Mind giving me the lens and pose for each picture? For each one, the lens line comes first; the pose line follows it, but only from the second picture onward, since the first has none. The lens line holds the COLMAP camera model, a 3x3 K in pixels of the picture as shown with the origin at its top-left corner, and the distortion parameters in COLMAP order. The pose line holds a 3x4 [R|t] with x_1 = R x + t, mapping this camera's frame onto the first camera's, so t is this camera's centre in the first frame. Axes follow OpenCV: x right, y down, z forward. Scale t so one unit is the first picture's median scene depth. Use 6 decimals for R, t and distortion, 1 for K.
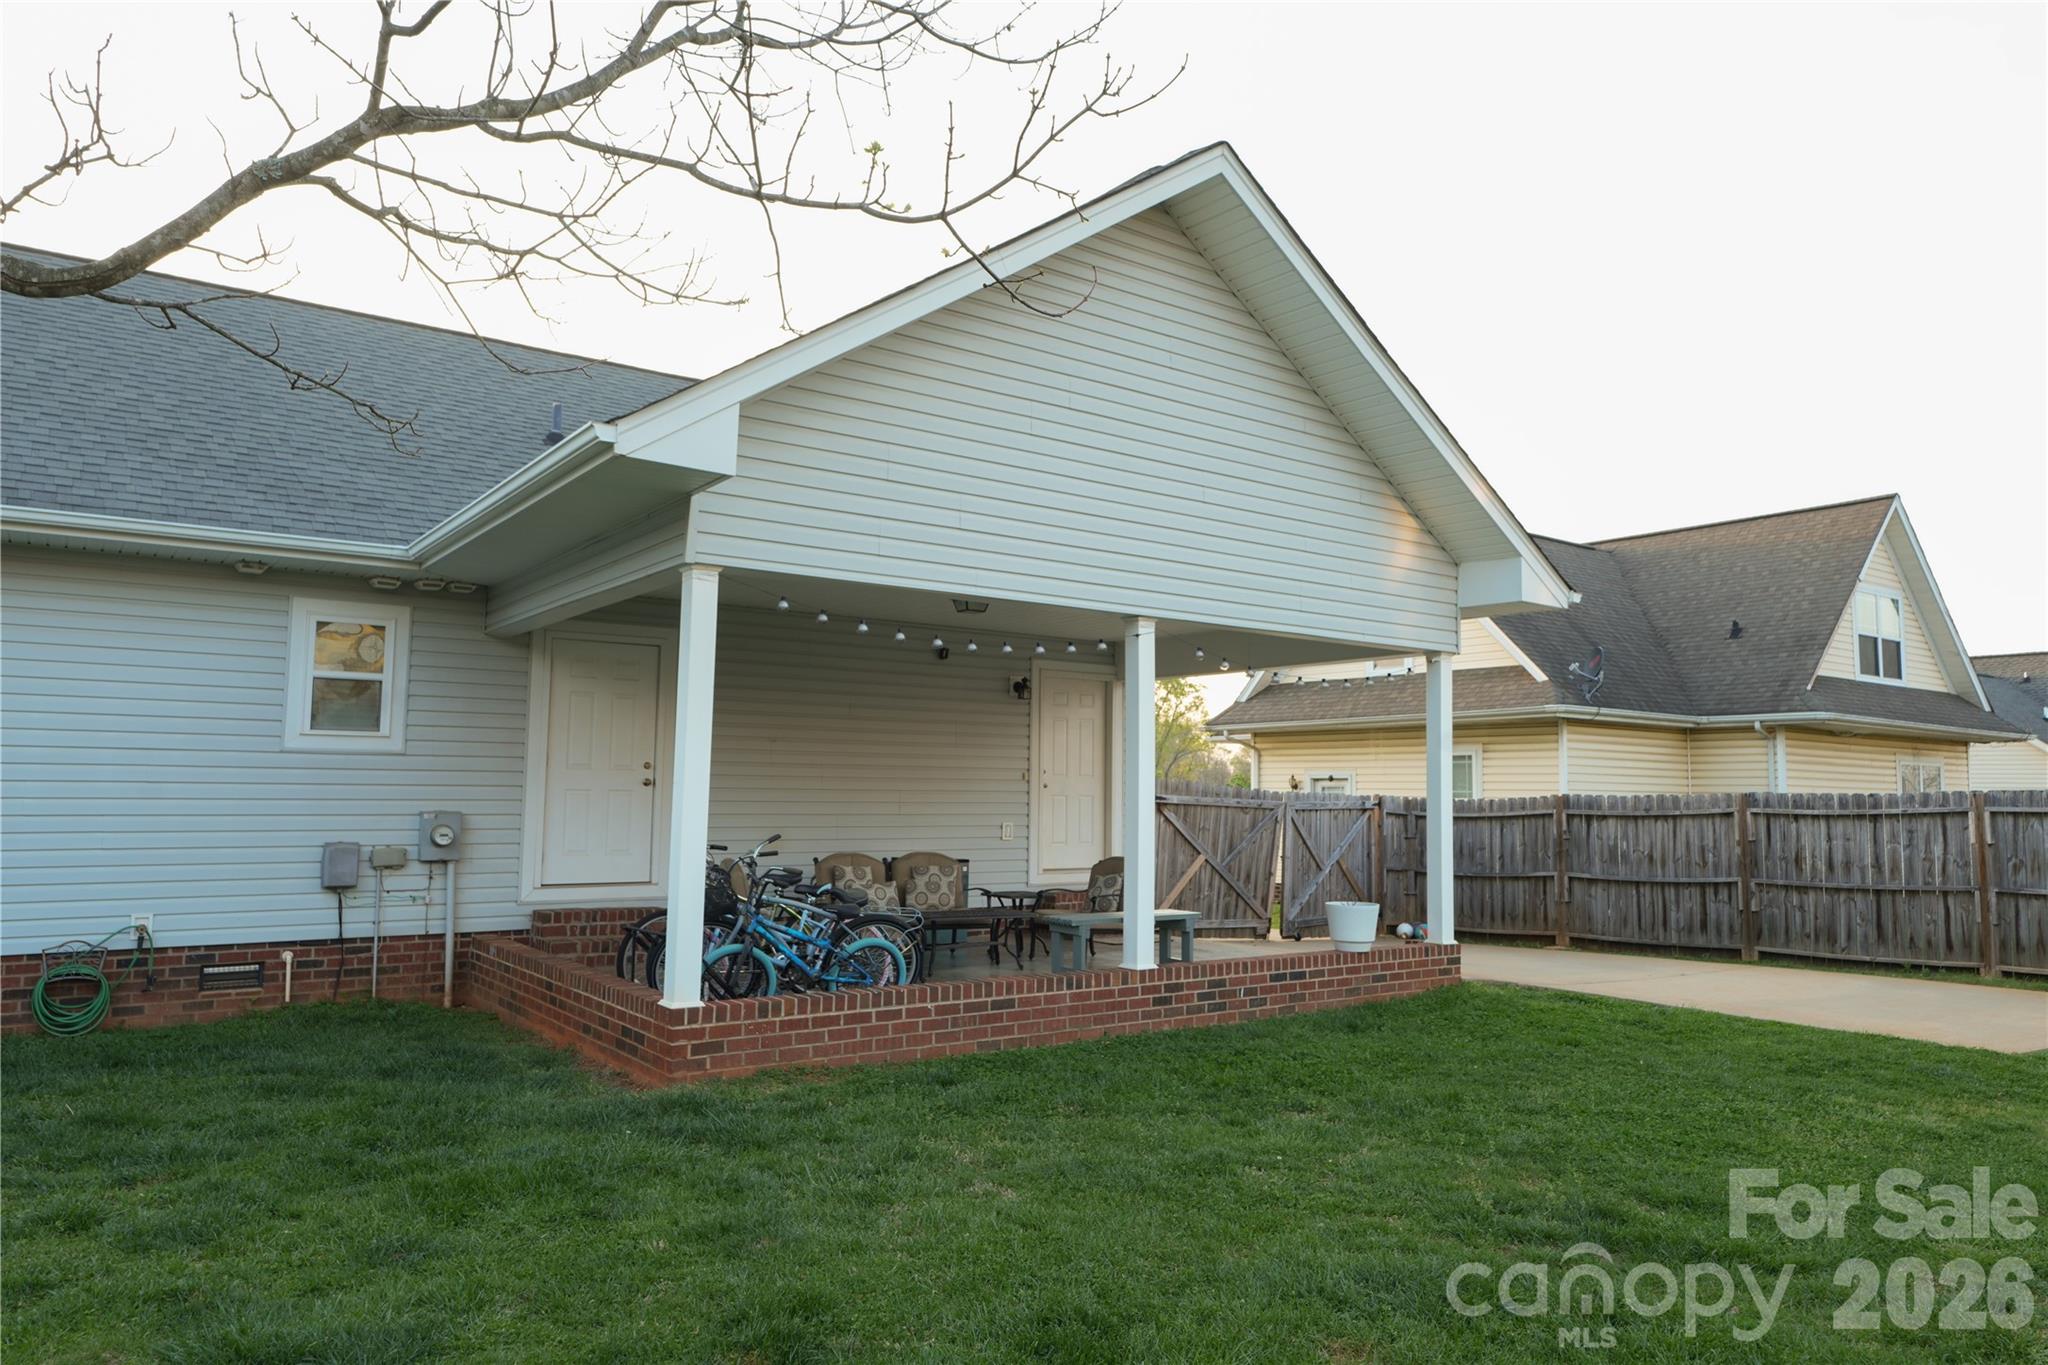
lens RADIAL K [[1372.0, 0, 1027.9], [0, 1372.0, 681.9], [0, 0, 1]] dist [-0.003620, -0.007820]
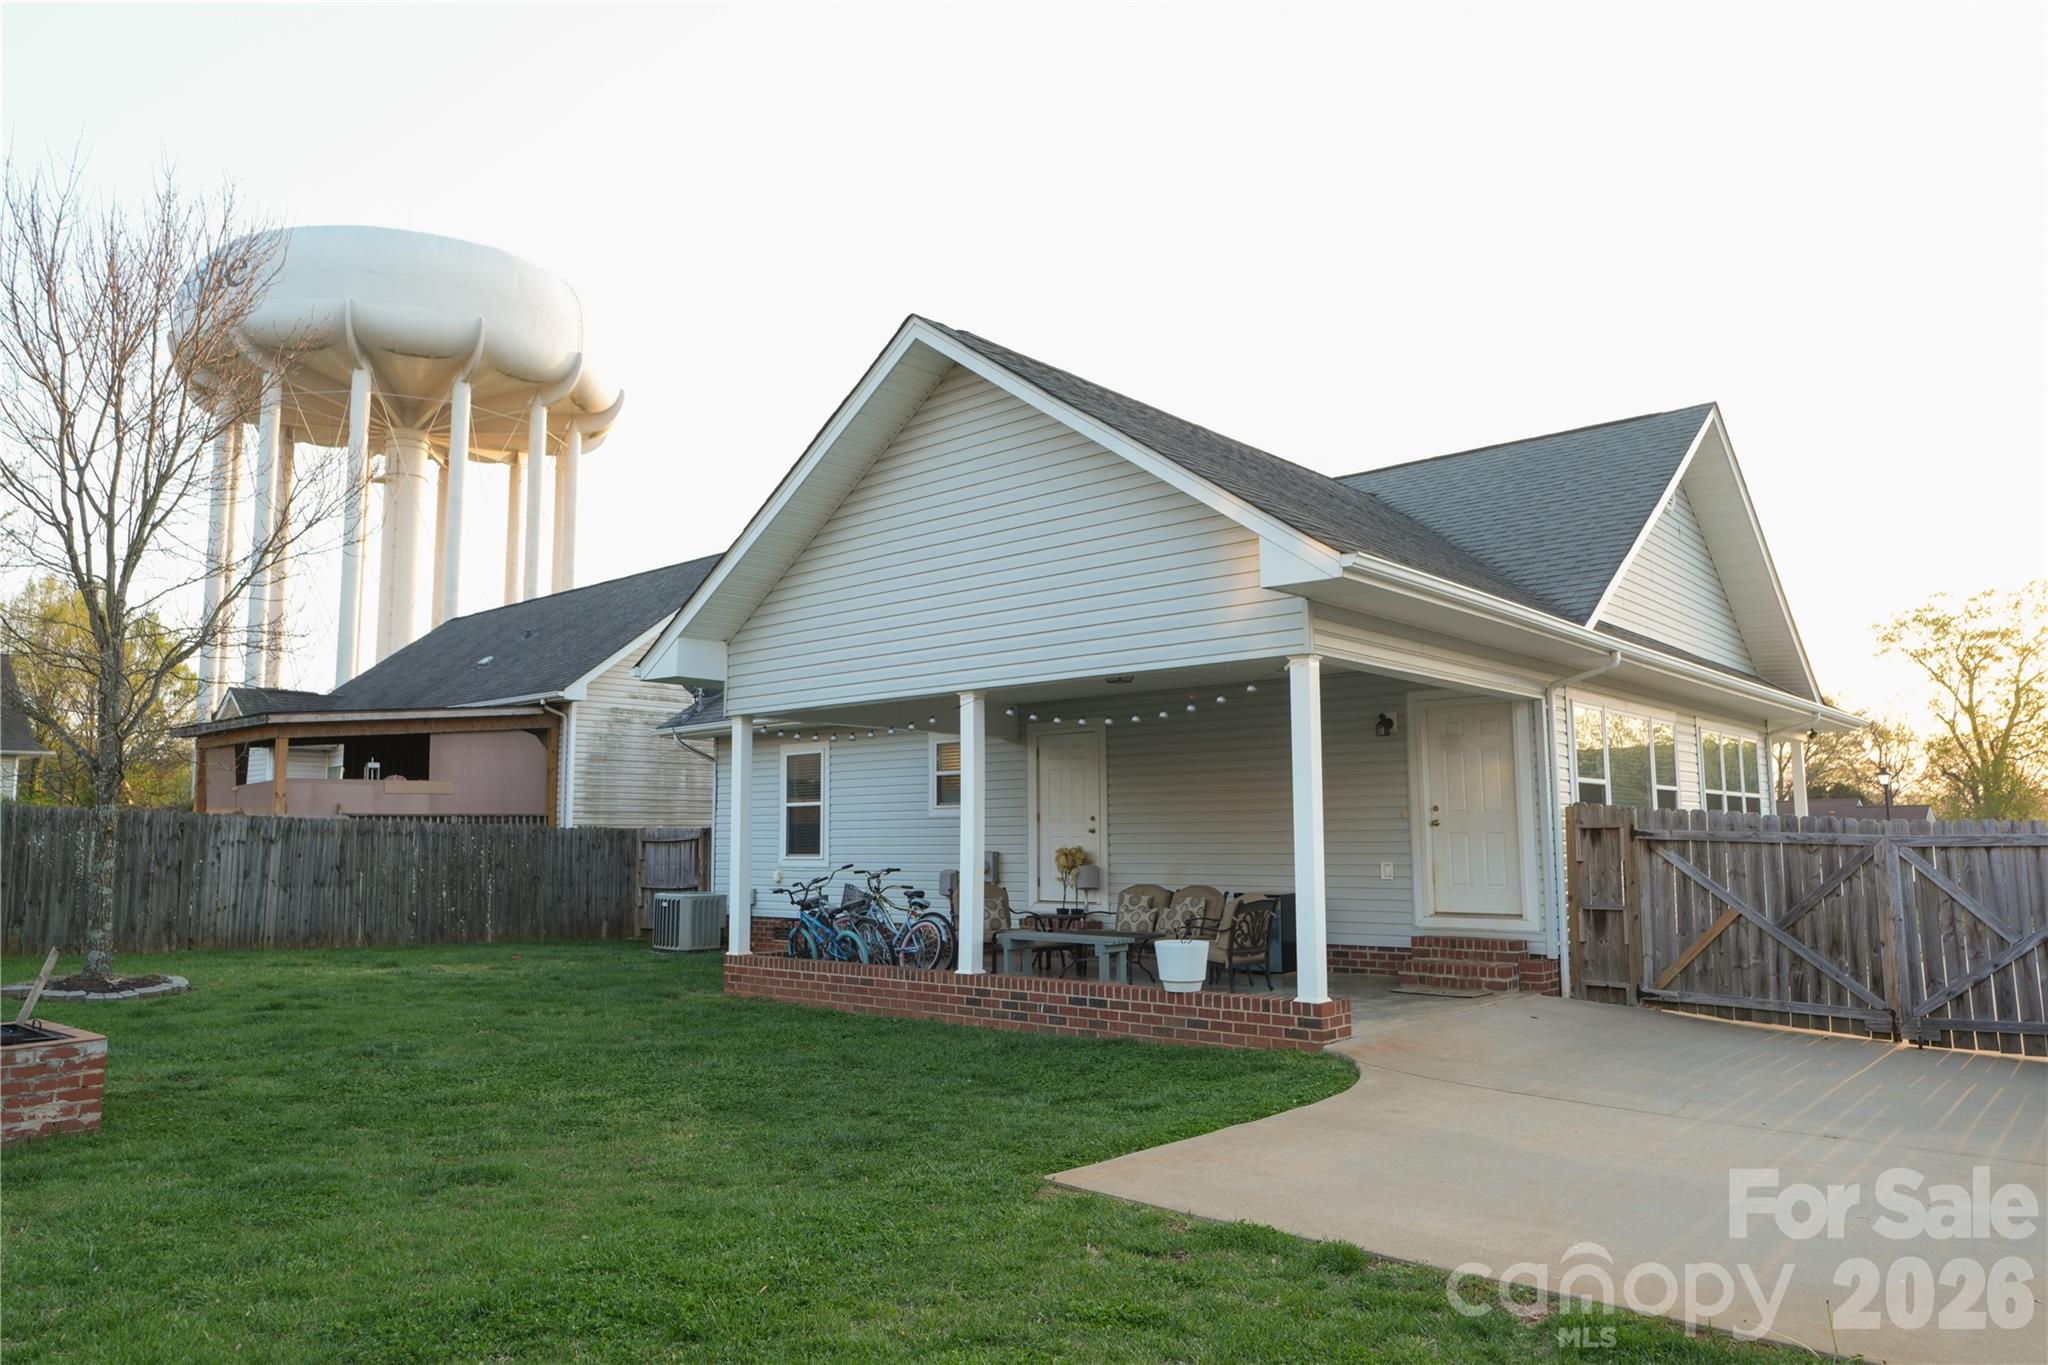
lens RADIAL K [[1372.0, 0, 1031.8], [0, 1372.0, 688.1], [0, 0, 1]] dist [-0.003620, -0.007820]
pose [[0.213900, -0.125187, -0.968801, 1.285606], [0.087416, 0.990228, -0.108656, 0.089692], [0.972936, -0.061447, 0.222753, 0.767779]]
